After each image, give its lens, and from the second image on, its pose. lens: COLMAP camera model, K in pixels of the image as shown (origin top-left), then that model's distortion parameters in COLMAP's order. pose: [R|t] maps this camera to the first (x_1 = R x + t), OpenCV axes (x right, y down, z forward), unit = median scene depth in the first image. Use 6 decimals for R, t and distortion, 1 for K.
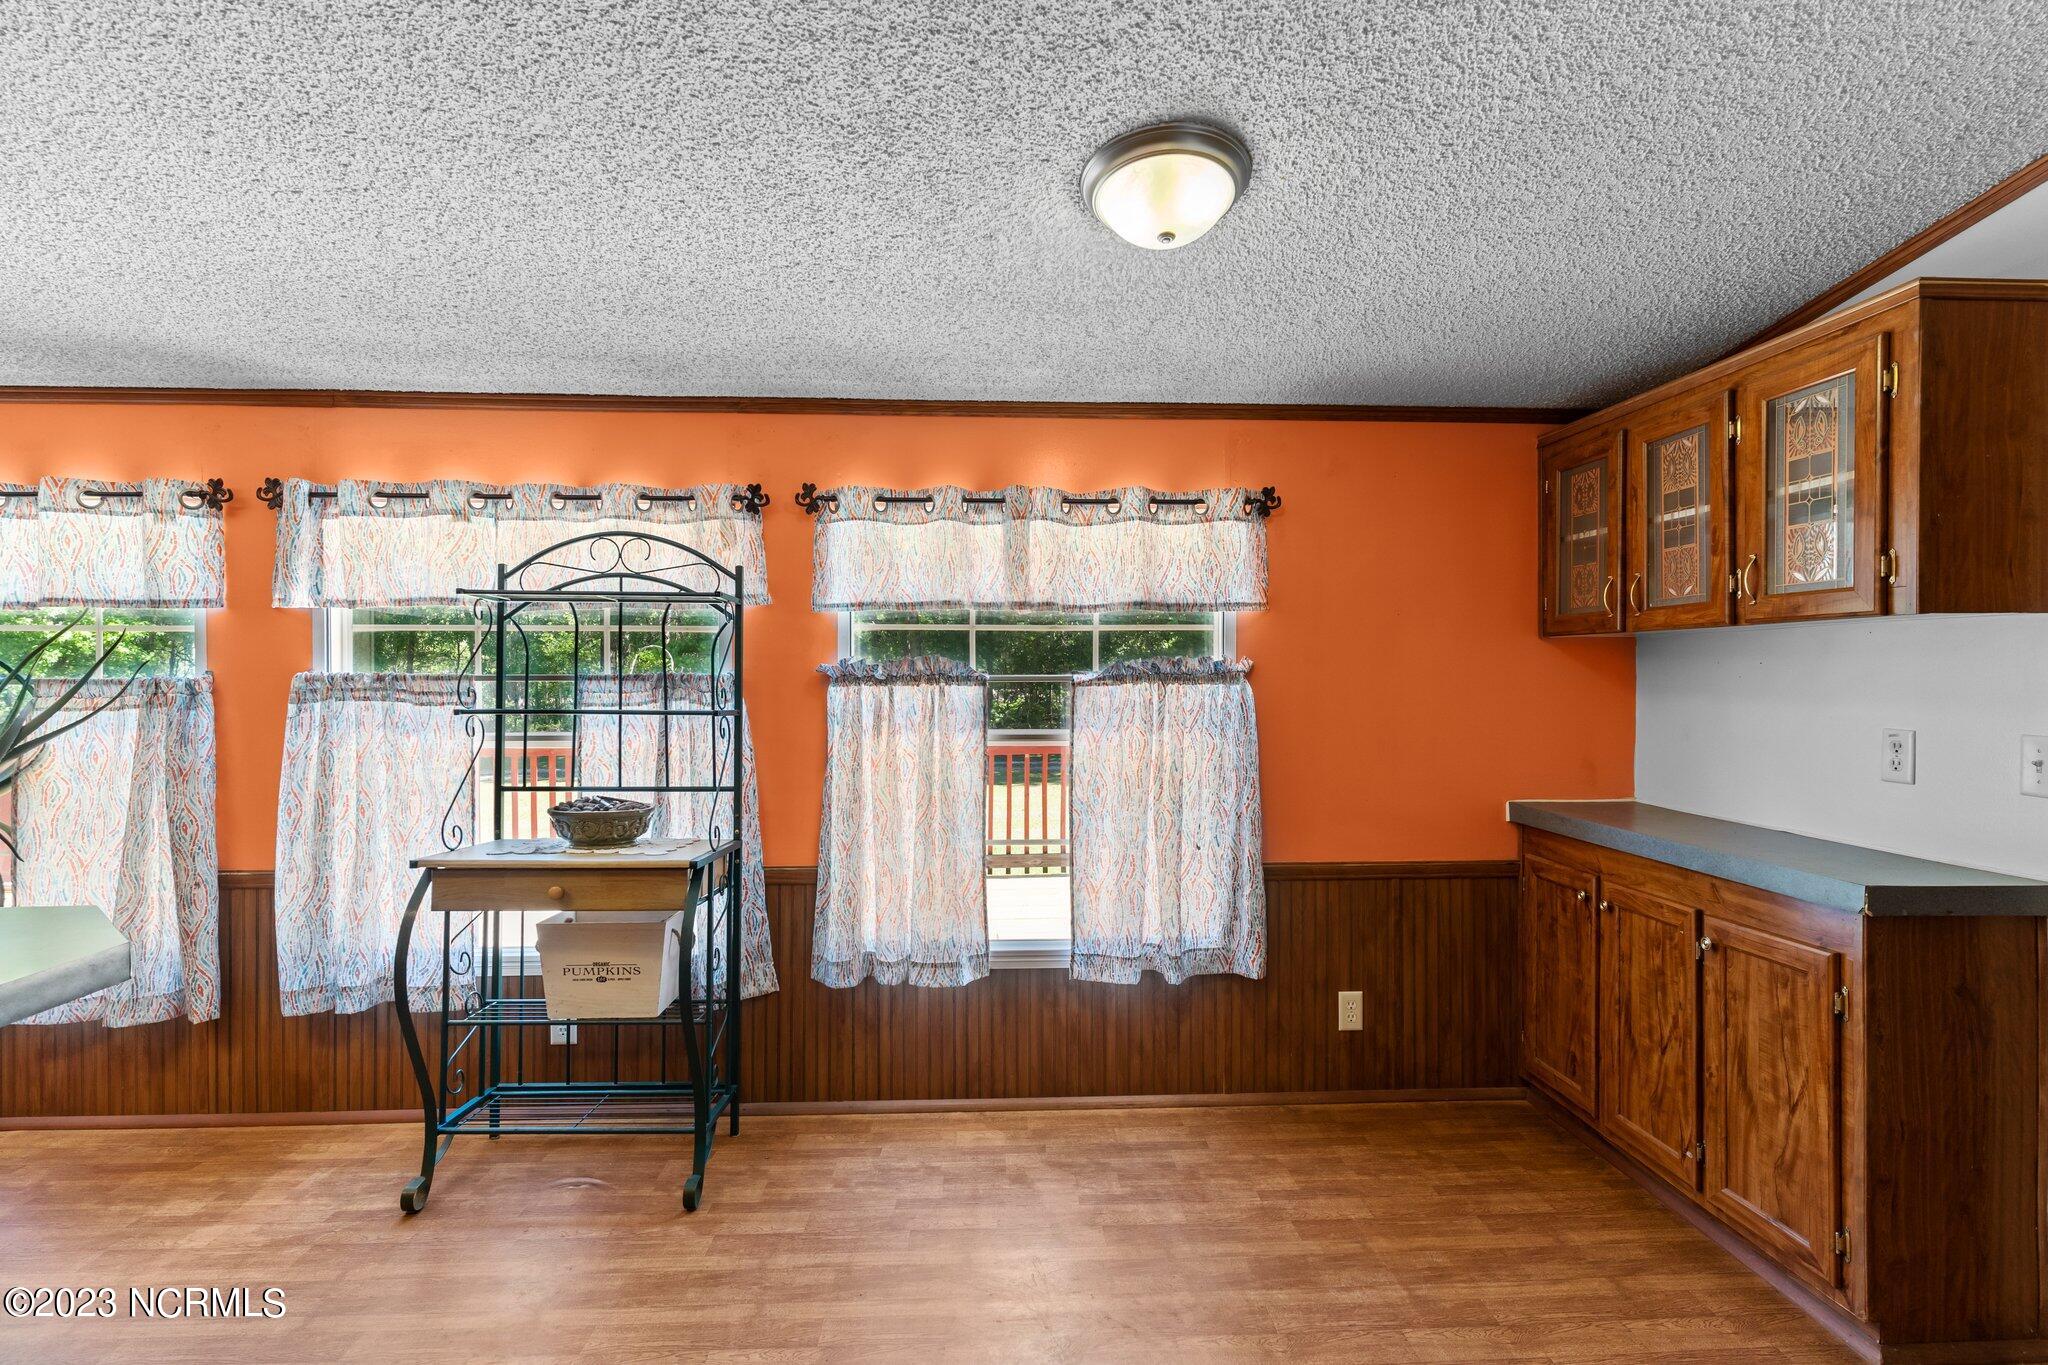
lens RADIAL K [[906.2, 0, 1024.0], [0, 906.2, 682.5], [0, 0, 1]] dist [-0.000029, 0.000048]
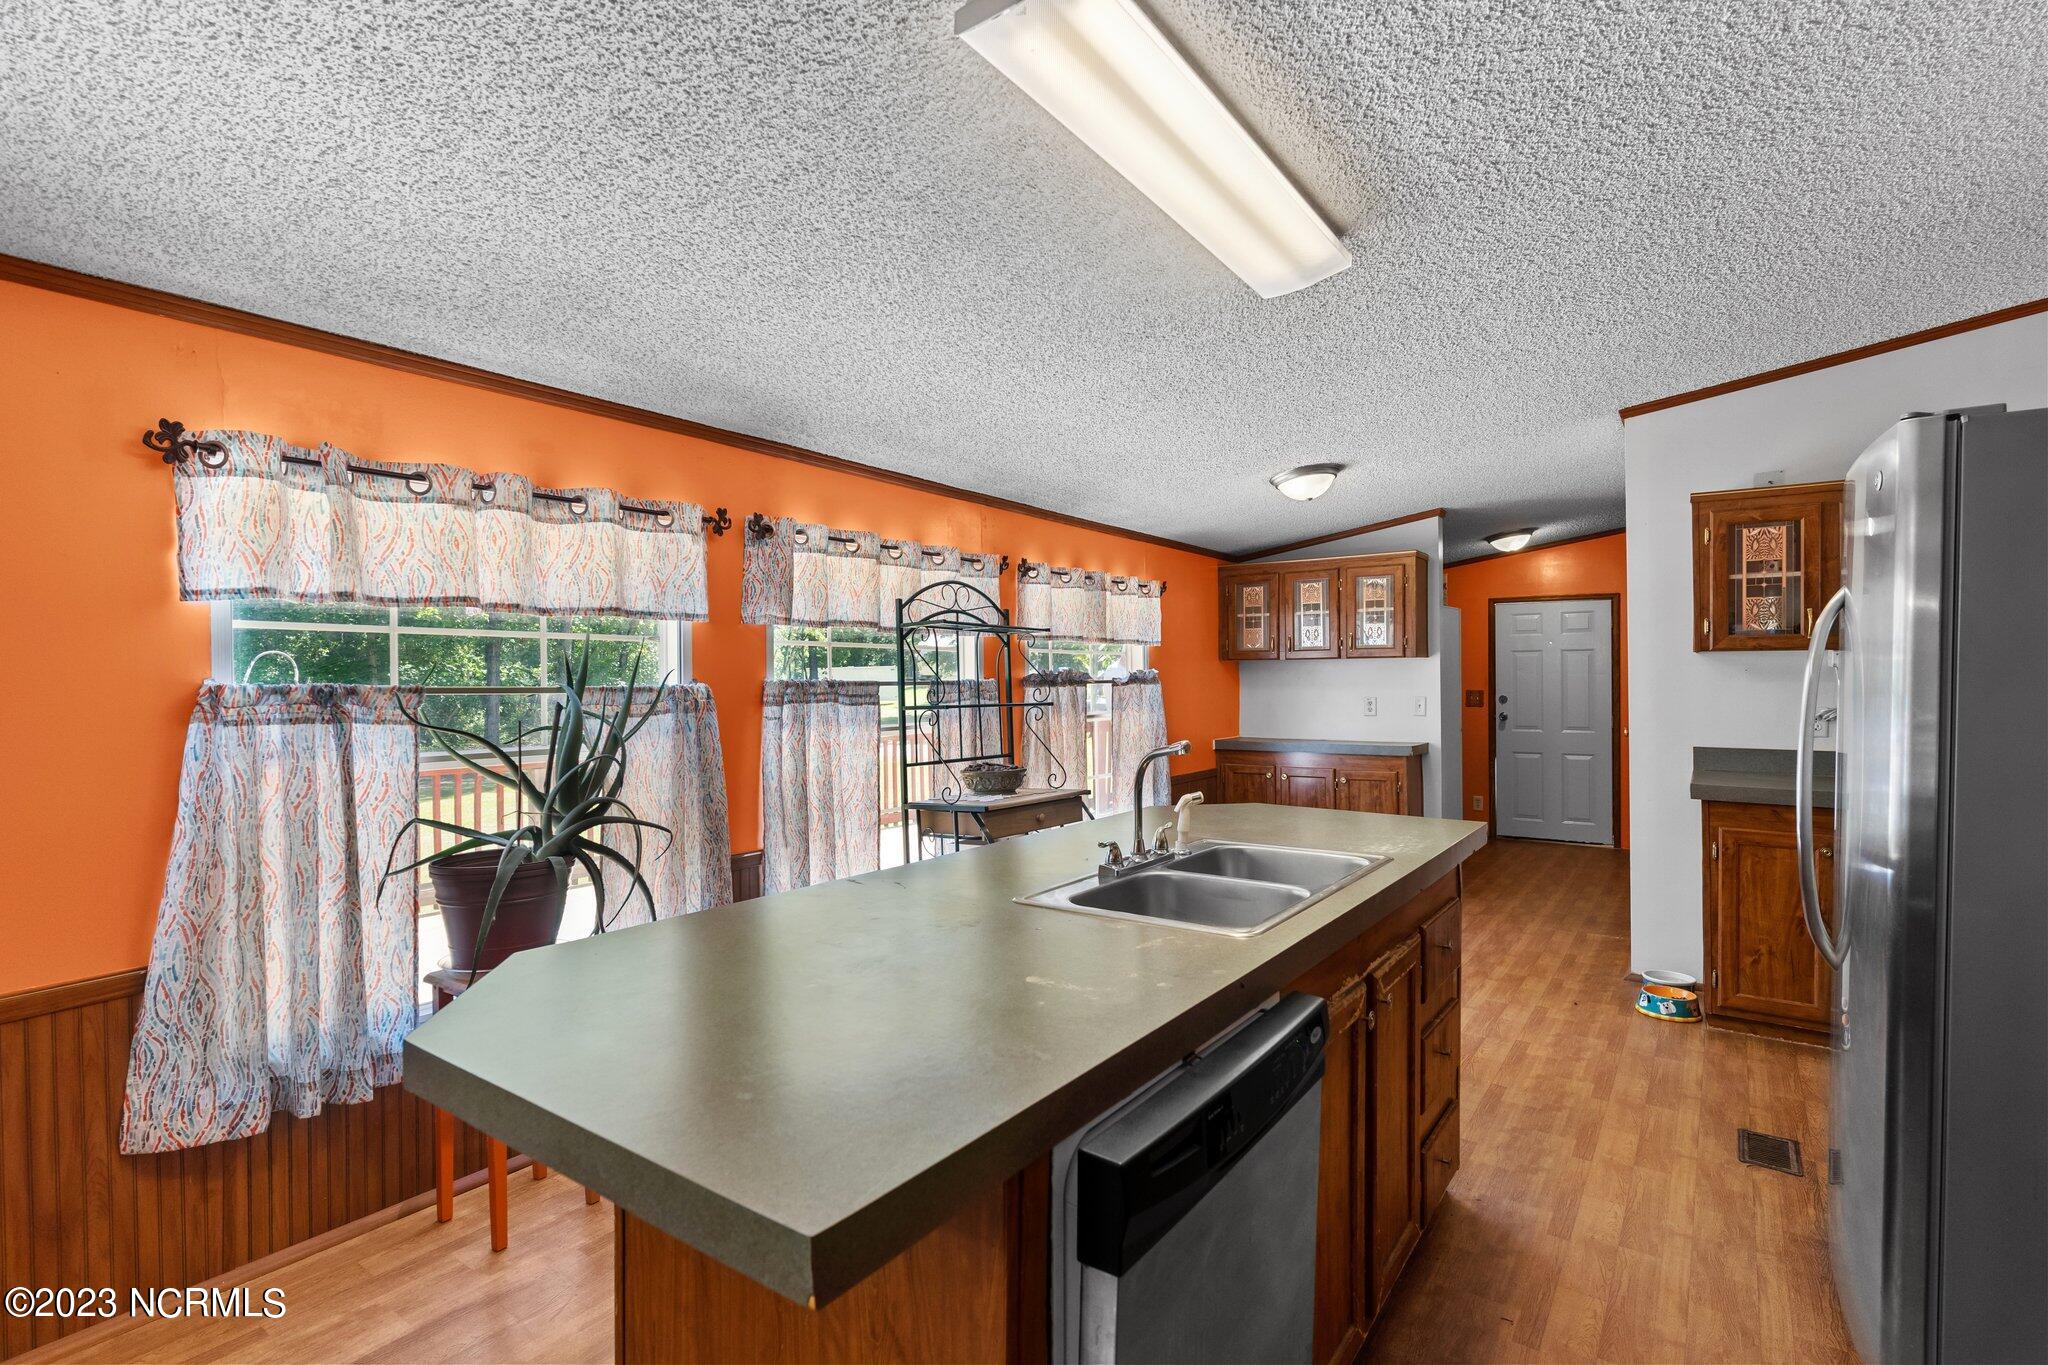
lens RADIAL K [[992.5, 0, 1024.0], [0, 992.5, 682.5], [0, 0, 1]] dist [0.000253, 0.000082]
pose [[0.635174, -0.006961, 0.772338, -1.498887], [0.014308, 0.999894, -0.002755, 0.000486], [-0.772236, 0.012800, 0.635206, -0.077769]]
